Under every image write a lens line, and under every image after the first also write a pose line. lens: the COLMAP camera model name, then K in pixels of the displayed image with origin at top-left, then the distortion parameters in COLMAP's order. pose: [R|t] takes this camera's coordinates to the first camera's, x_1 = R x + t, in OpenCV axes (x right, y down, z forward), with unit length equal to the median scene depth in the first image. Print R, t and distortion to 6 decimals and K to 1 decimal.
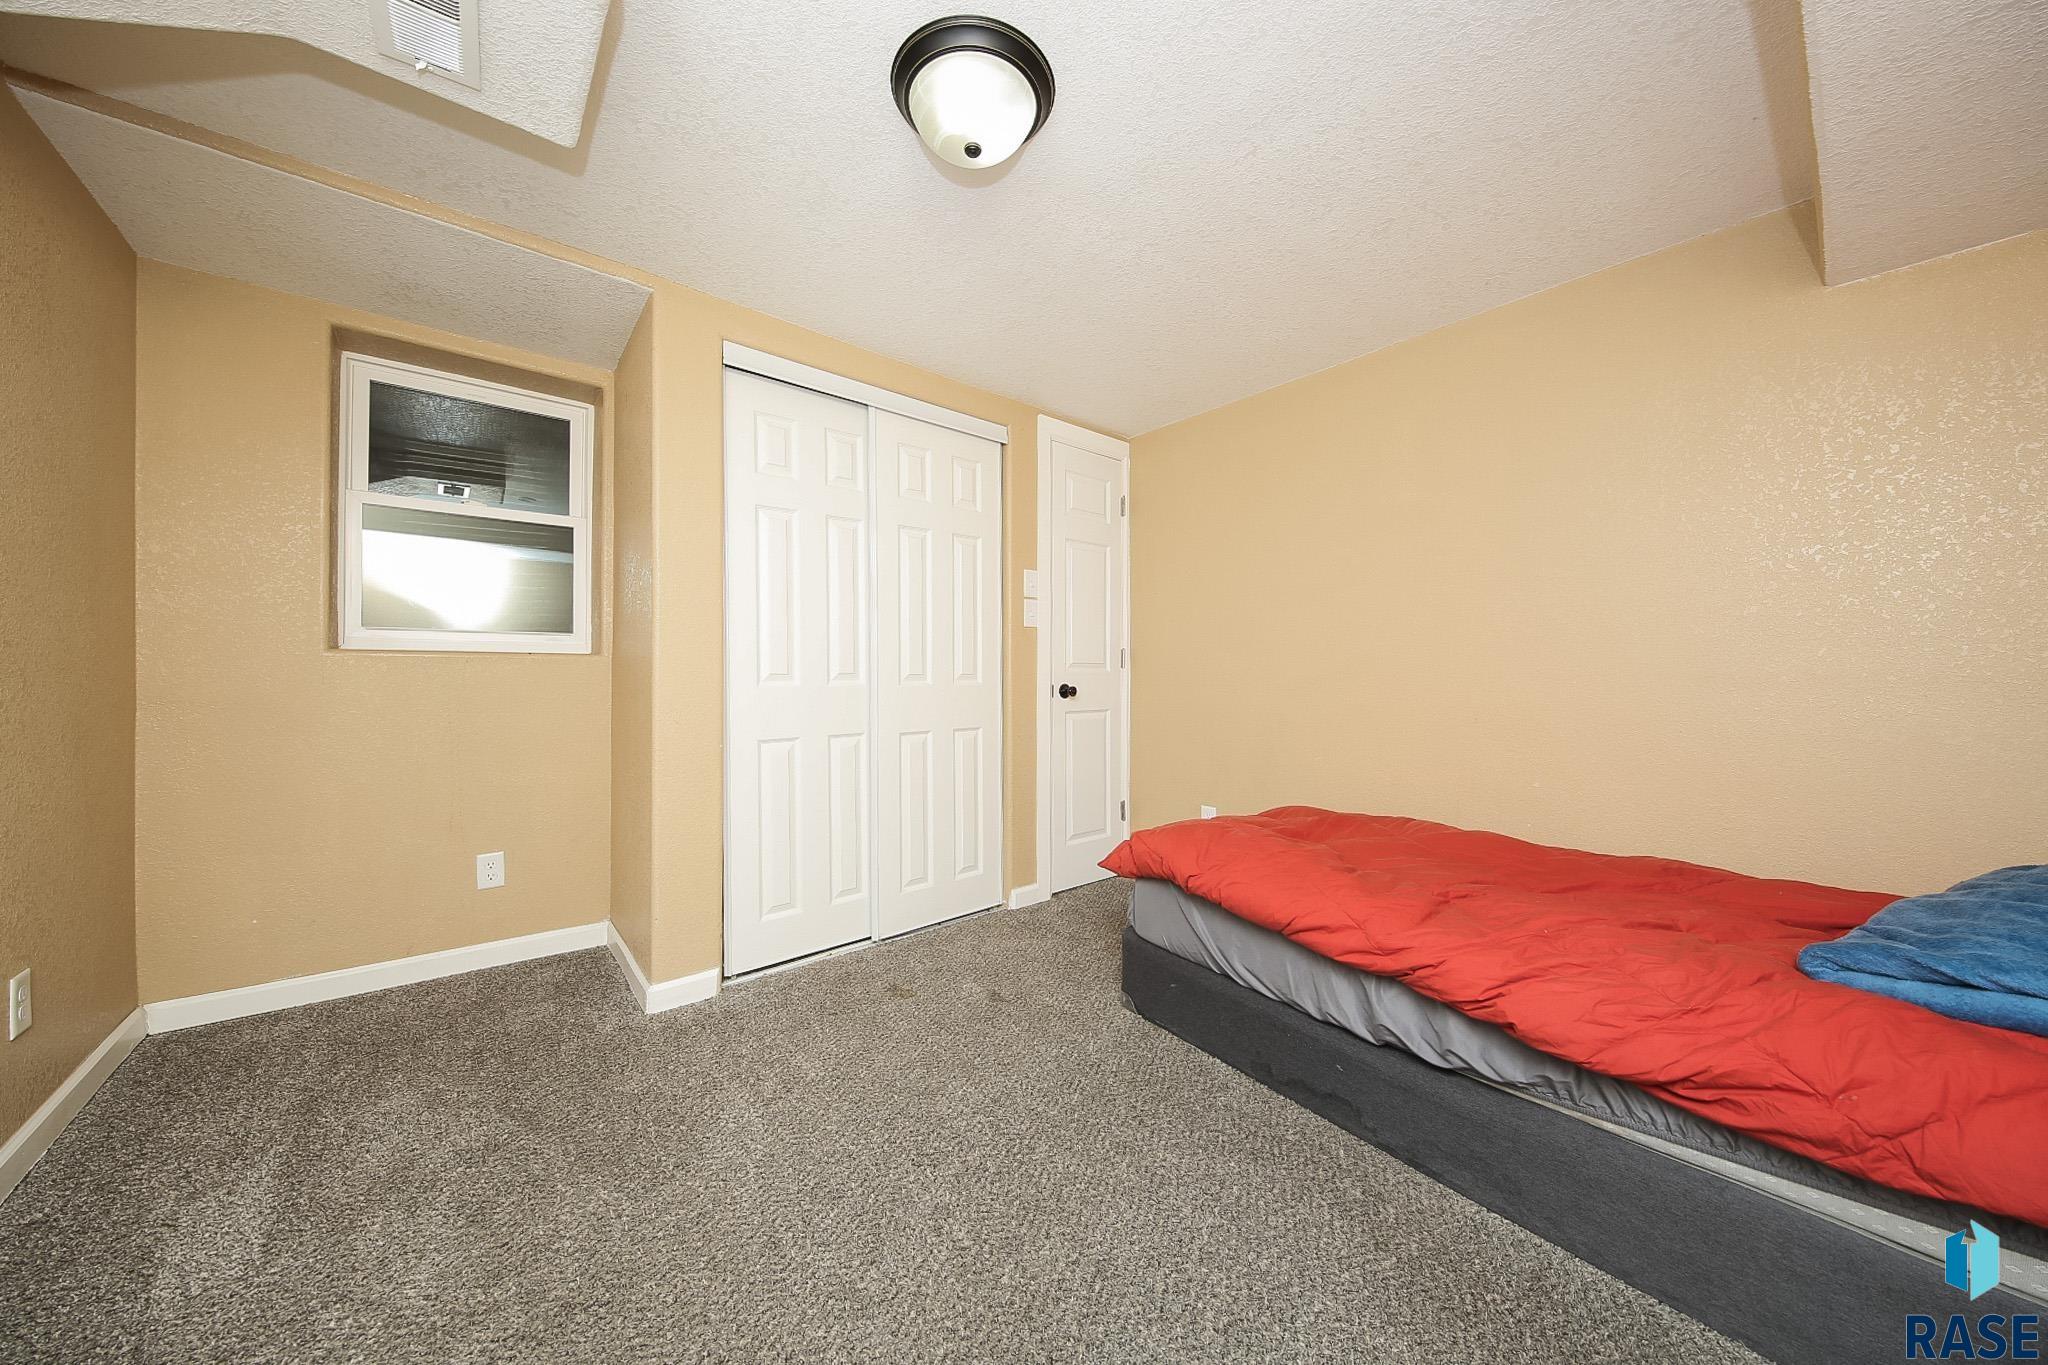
lens RADIAL K [[681.9, 0, 1024.0], [0, 681.9, 682.5], [0, 0, 1]] dist [-0.001200, -0.000071]
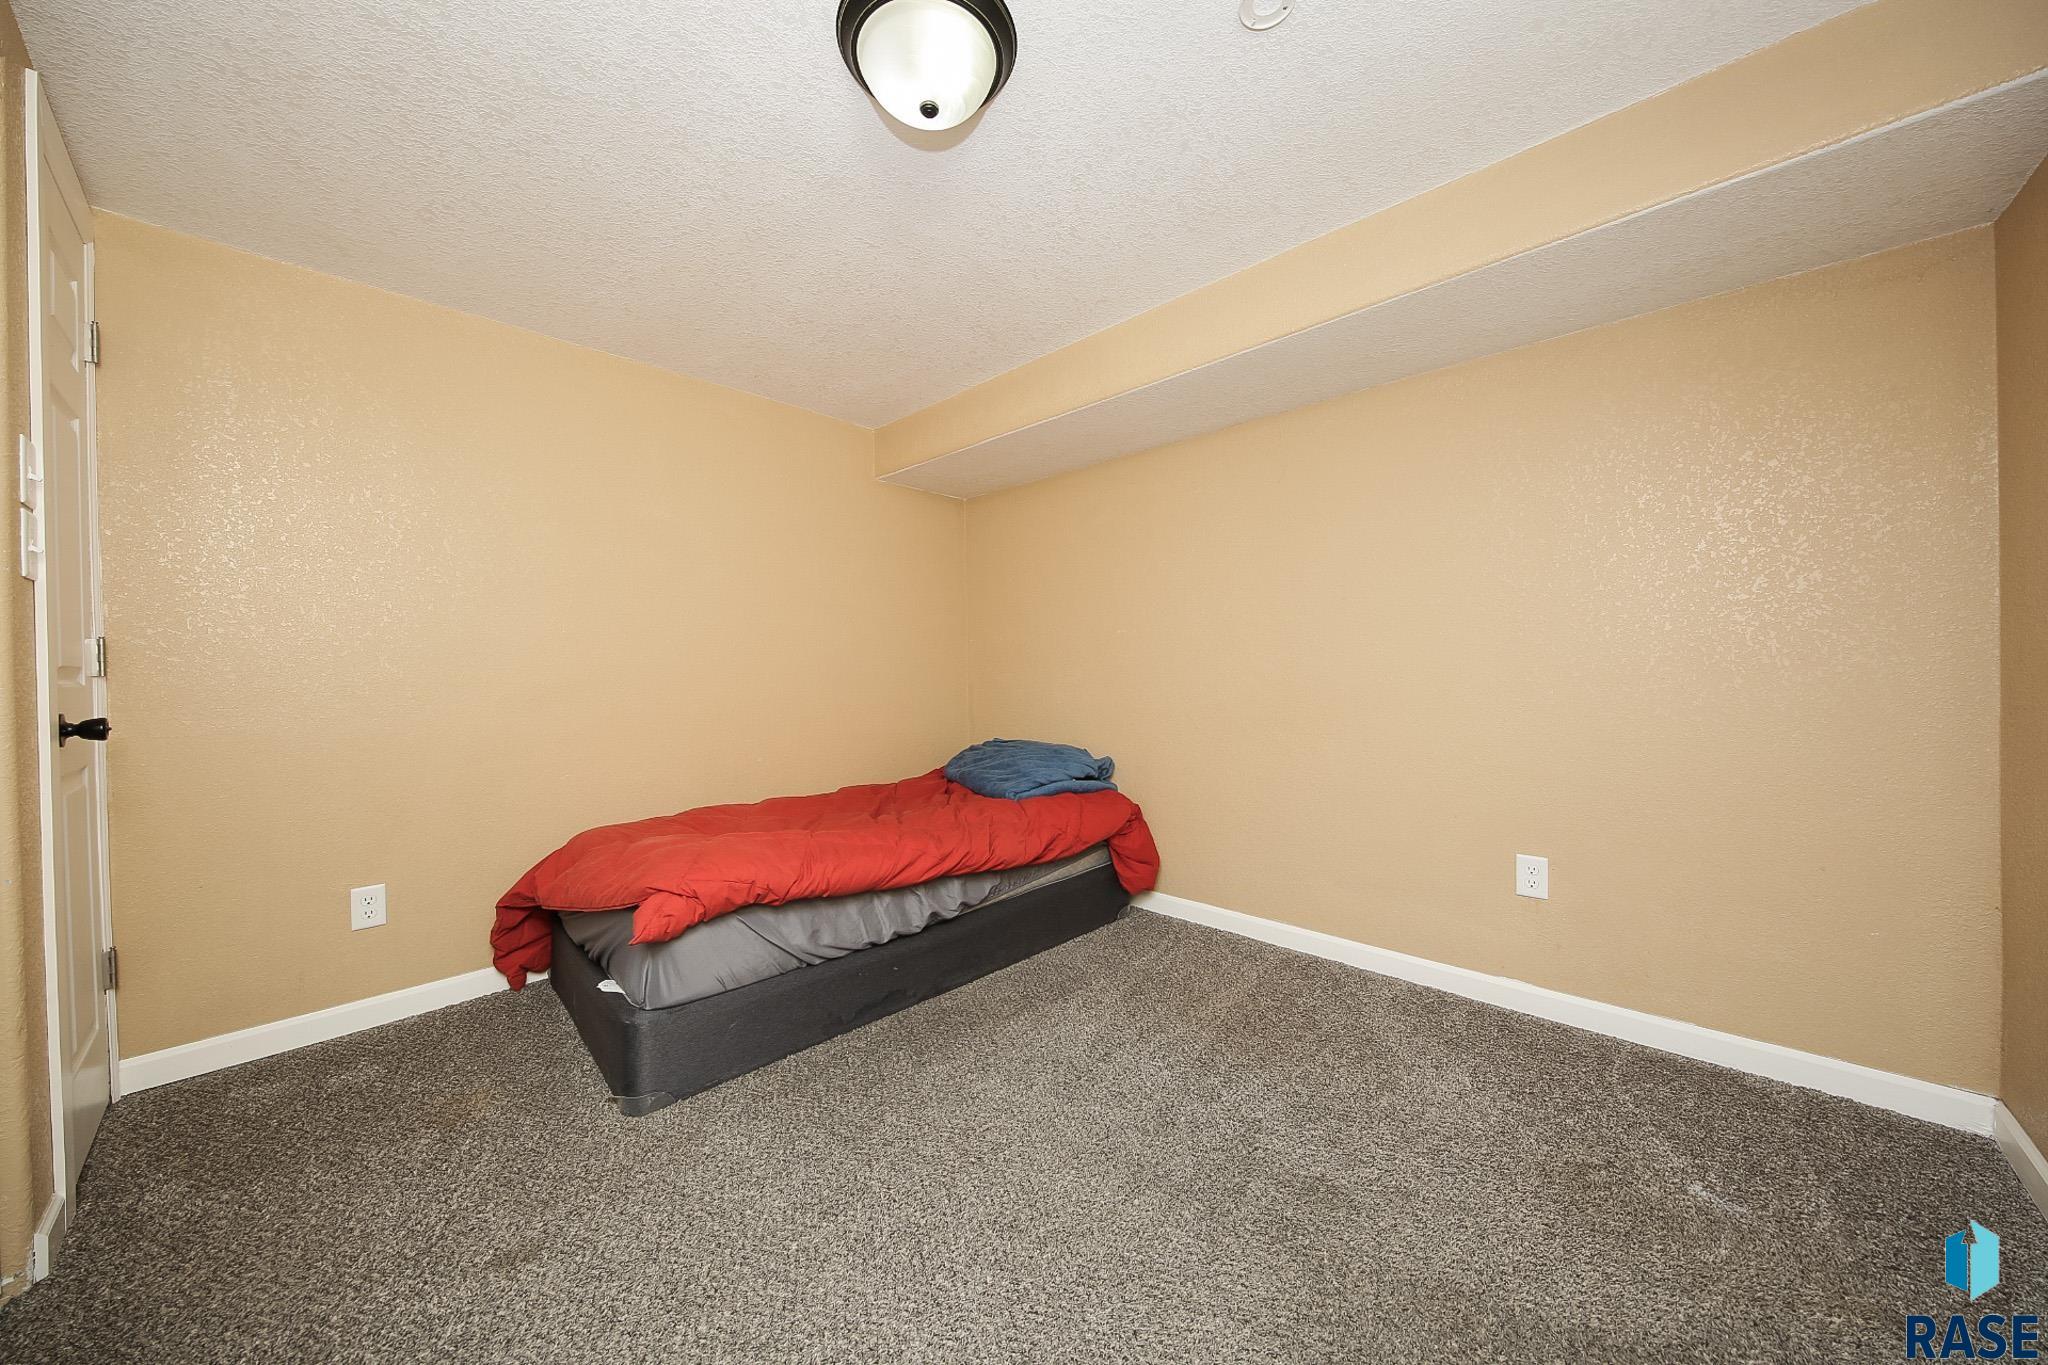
lens RADIAL K [[681.9, 0, 1024.0], [0, 681.9, 682.5], [0, 0, 1]] dist [-0.001200, -0.000071]
pose [[-0.145026, -0.003289, 0.989422, -0.974600], [0.010398, 0.999934, 0.004848, -0.018164], [-0.989373, 0.010992, -0.144982, 0.976487]]
